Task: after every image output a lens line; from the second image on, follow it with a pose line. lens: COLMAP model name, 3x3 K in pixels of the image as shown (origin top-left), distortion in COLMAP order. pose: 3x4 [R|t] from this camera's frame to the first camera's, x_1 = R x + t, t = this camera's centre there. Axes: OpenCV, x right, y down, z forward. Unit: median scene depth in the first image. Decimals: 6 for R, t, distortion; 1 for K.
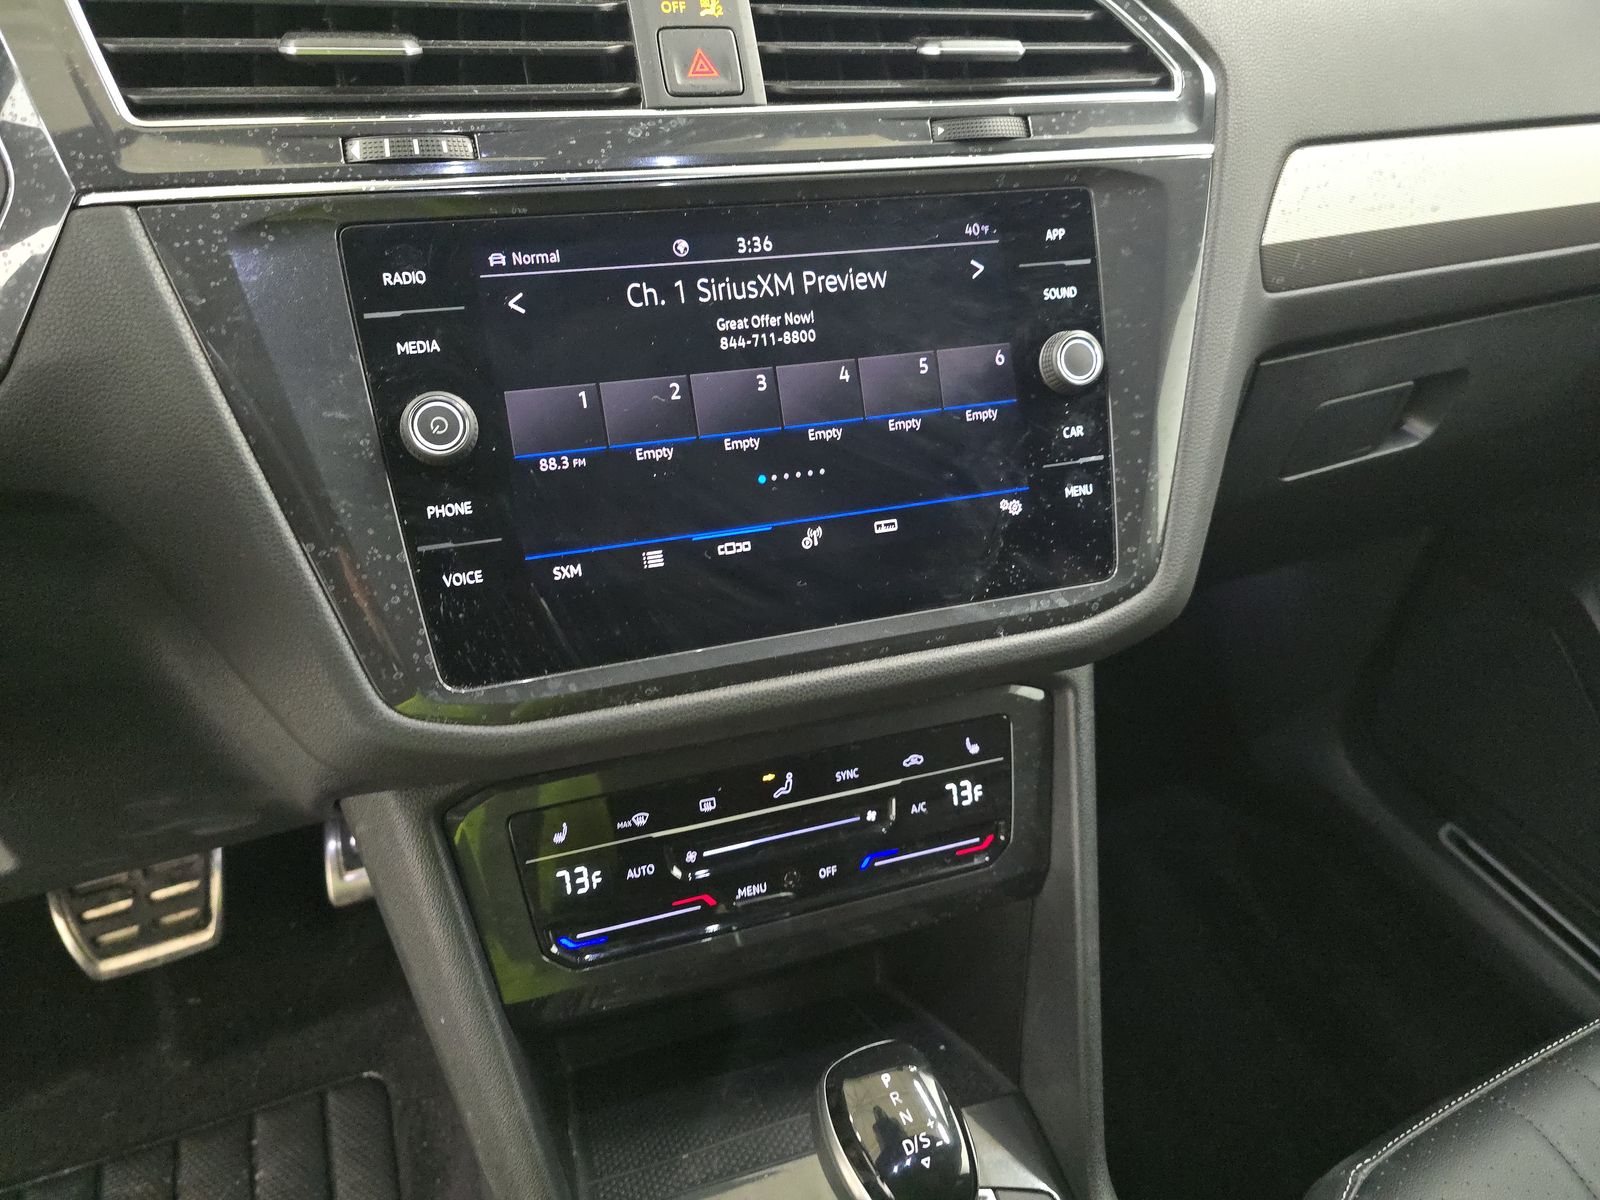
lens RADIAL K [[1076.1, 0, 806.5], [0, 1076.1, 607.7], [0, 0, 1]] dist [0.030552, -0.038109]
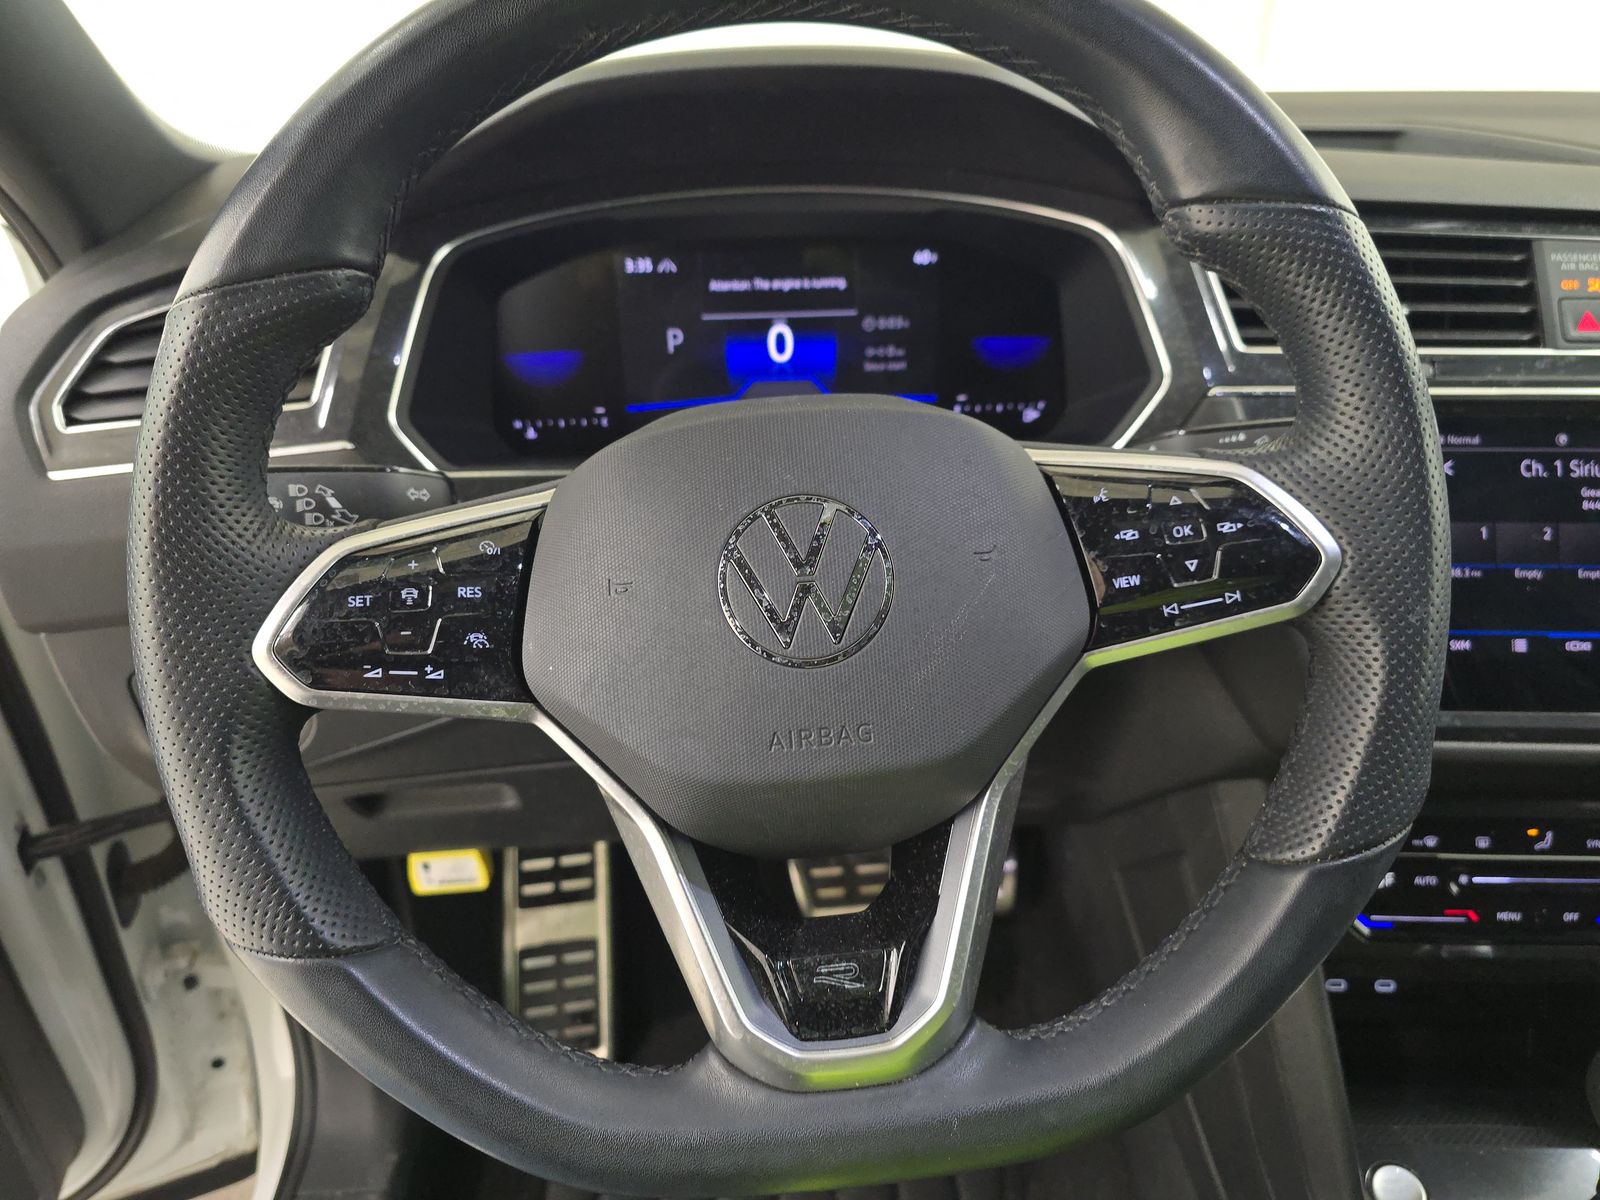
lens RADIAL K [[1076.1, 0, 806.5], [0, 1076.1, 607.7], [0, 0, 1]] dist [0.030552, -0.038109]
pose [[0.936967, 0.126096, -0.325872, -0.562792], [-0.170276, 0.979158, -0.110702, 0.225509], [0.305121, 0.159212, 0.938910, -0.650997]]
